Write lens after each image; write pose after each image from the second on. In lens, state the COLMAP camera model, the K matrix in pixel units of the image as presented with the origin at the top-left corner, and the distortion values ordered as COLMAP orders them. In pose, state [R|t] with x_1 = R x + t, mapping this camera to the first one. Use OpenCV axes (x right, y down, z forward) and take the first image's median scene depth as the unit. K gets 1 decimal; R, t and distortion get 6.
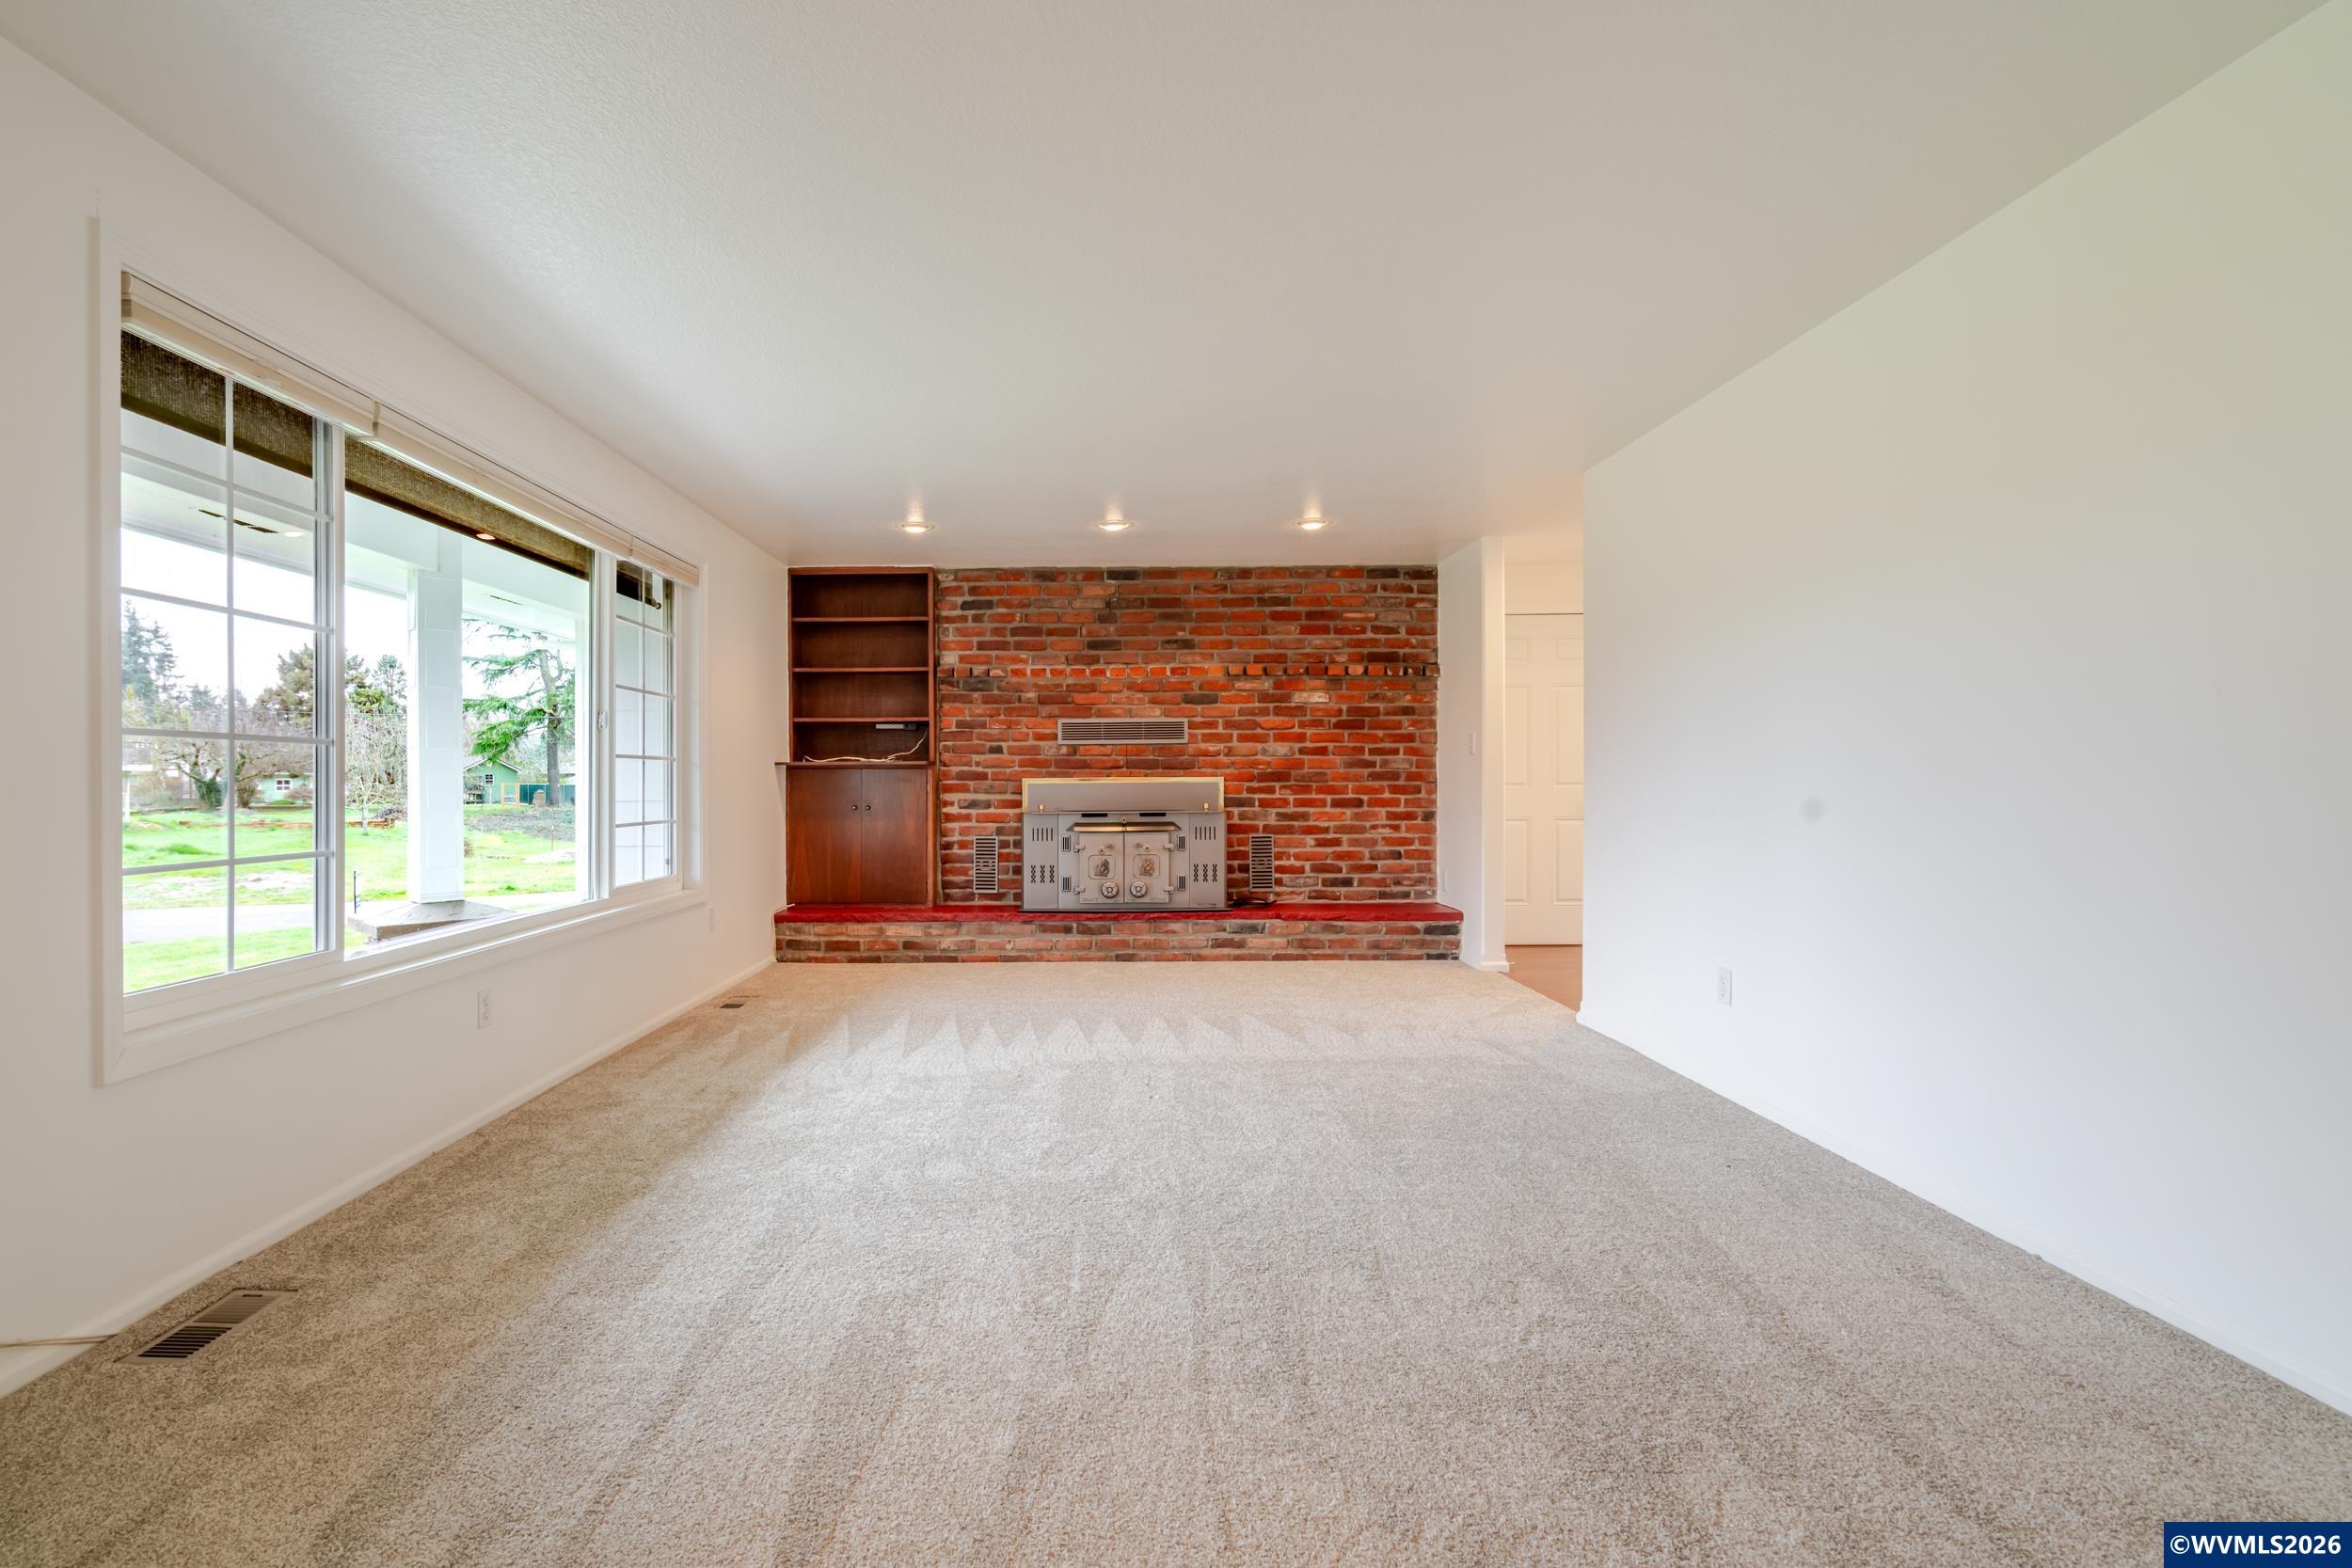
lens RADIAL K [[1075.5, 0, 1109.1], [0, 1075.5, 798.8], [0, 0, 1]] dist [0.000046, -0.000462]
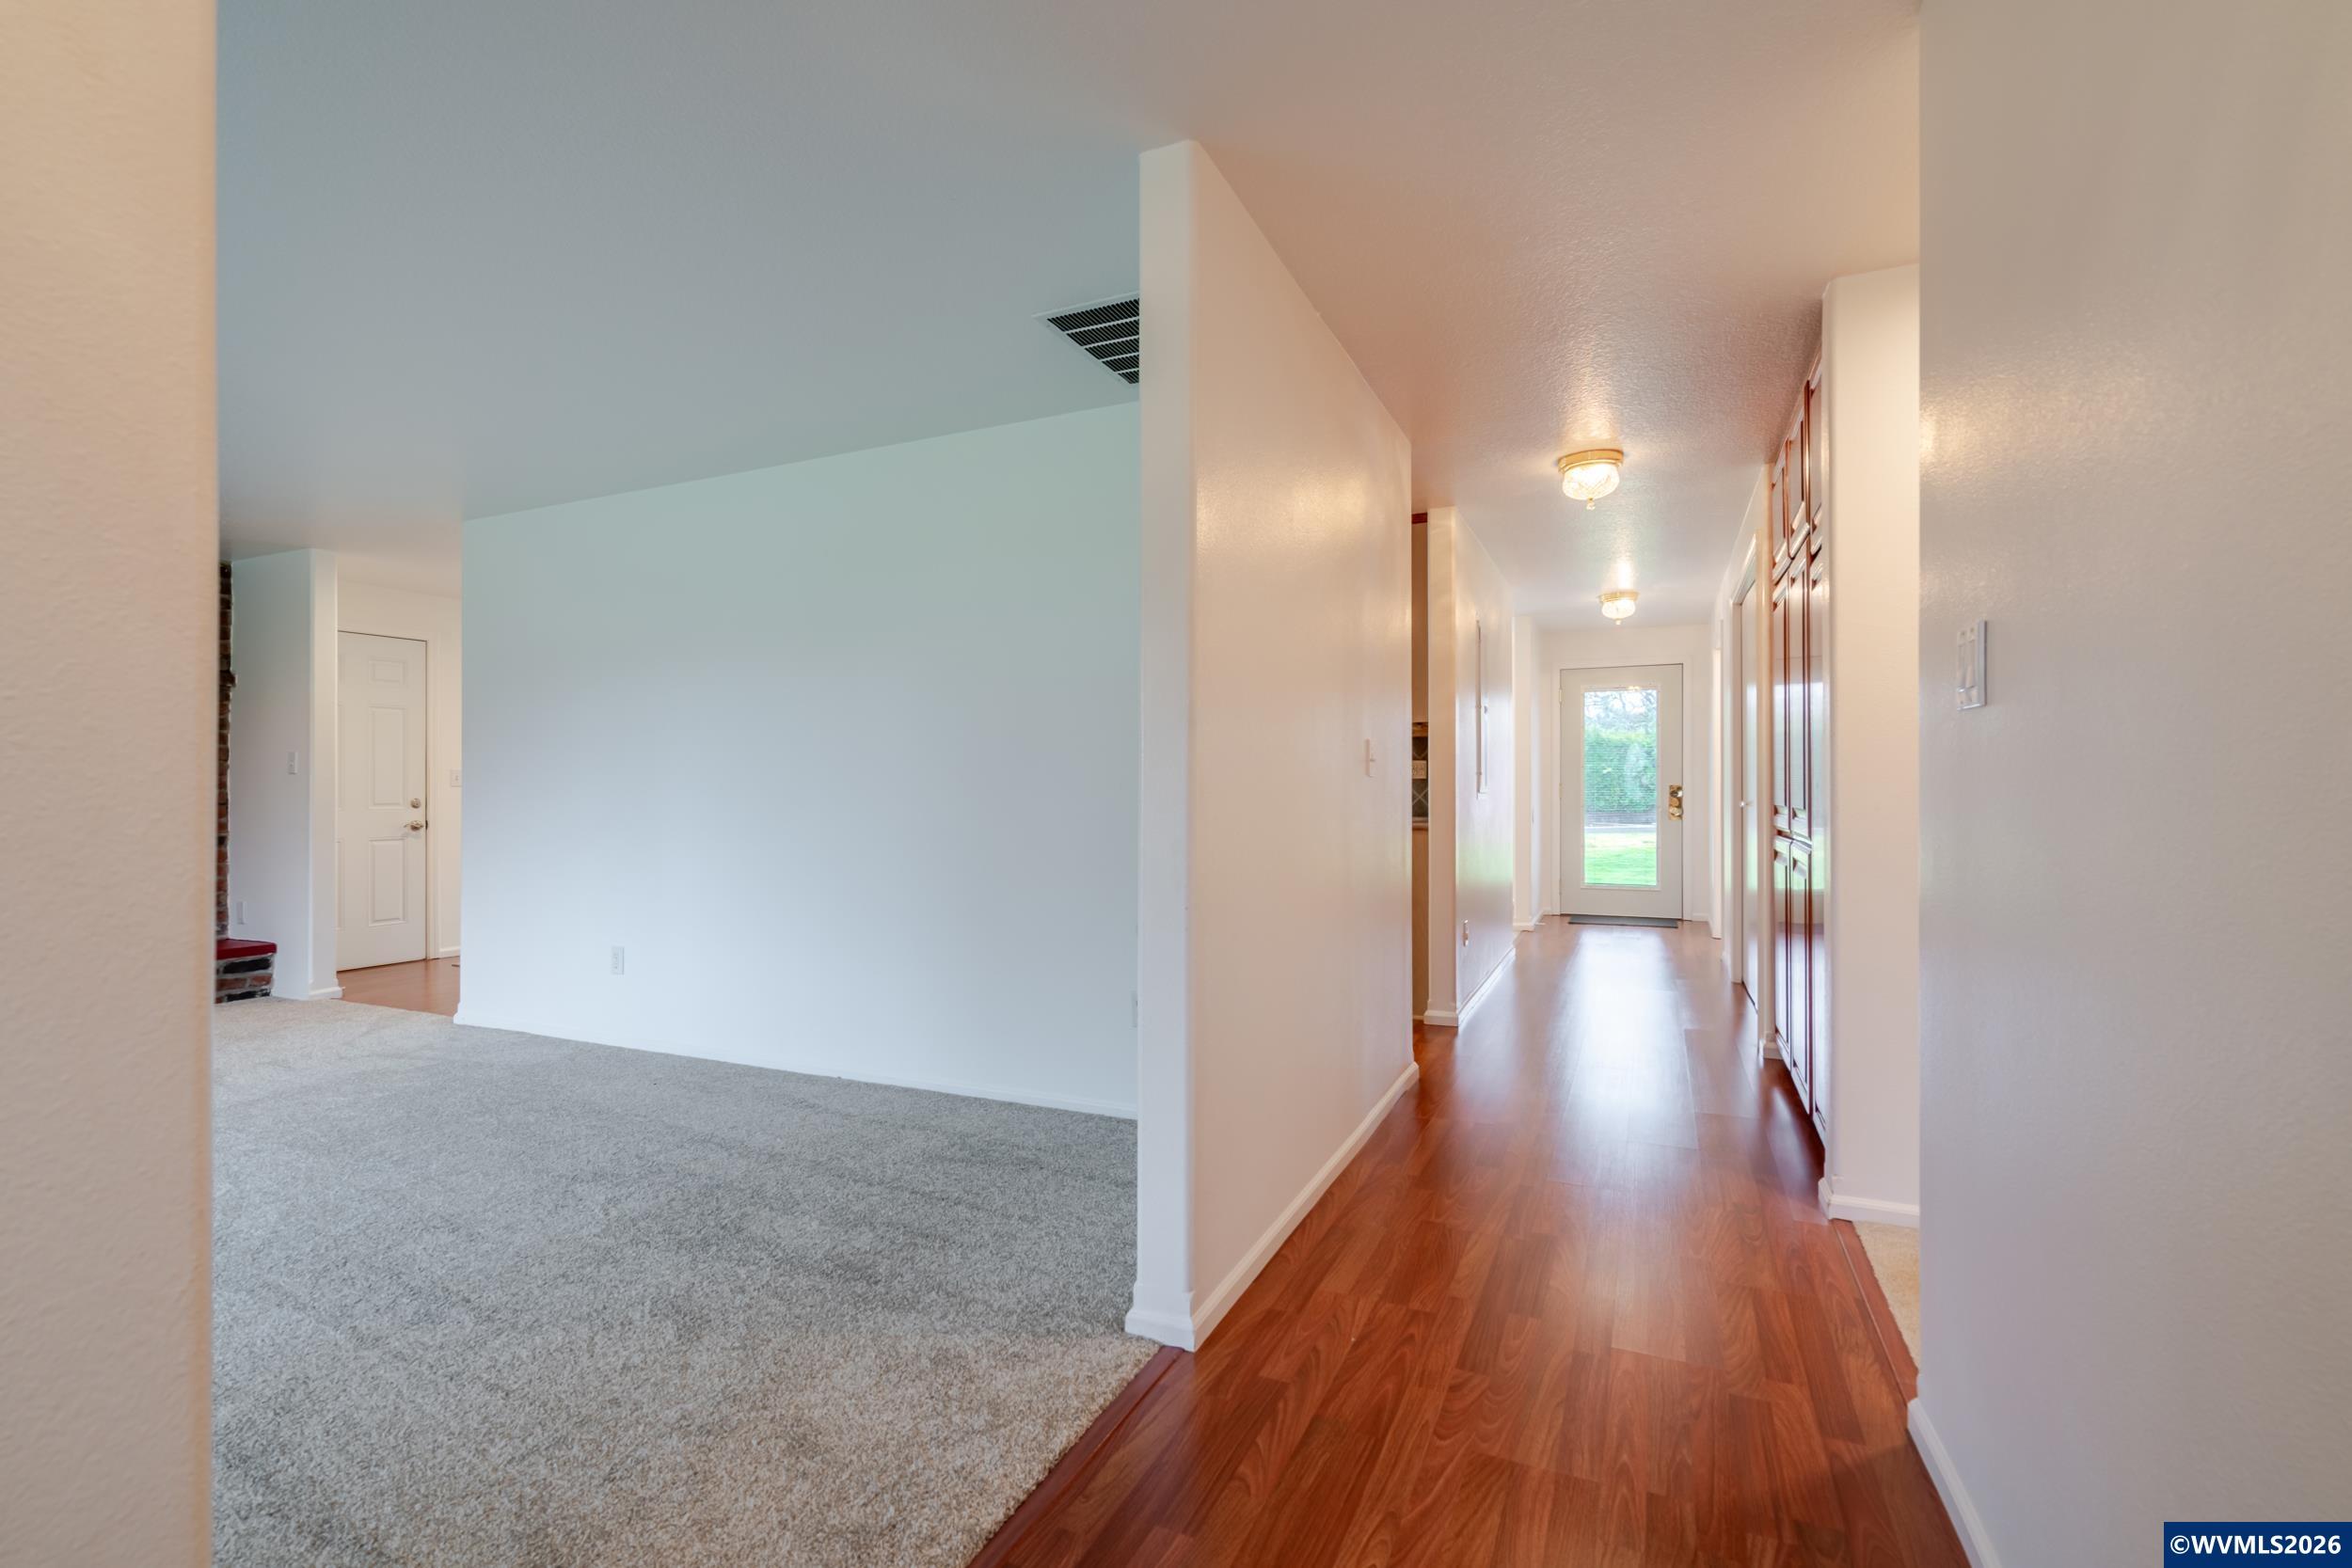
lens RADIAL K [[1075.5, 0, 1109.1], [0, 1075.5, 798.8], [0, 0, 1]] dist [0.000046, -0.000462]
pose [[0.442535, 0.001497, 0.896750, -0.514169], [0.016747, 0.999810, -0.009934, 0.004620], [-0.896595, 0.019414, 0.442426, -0.164514]]
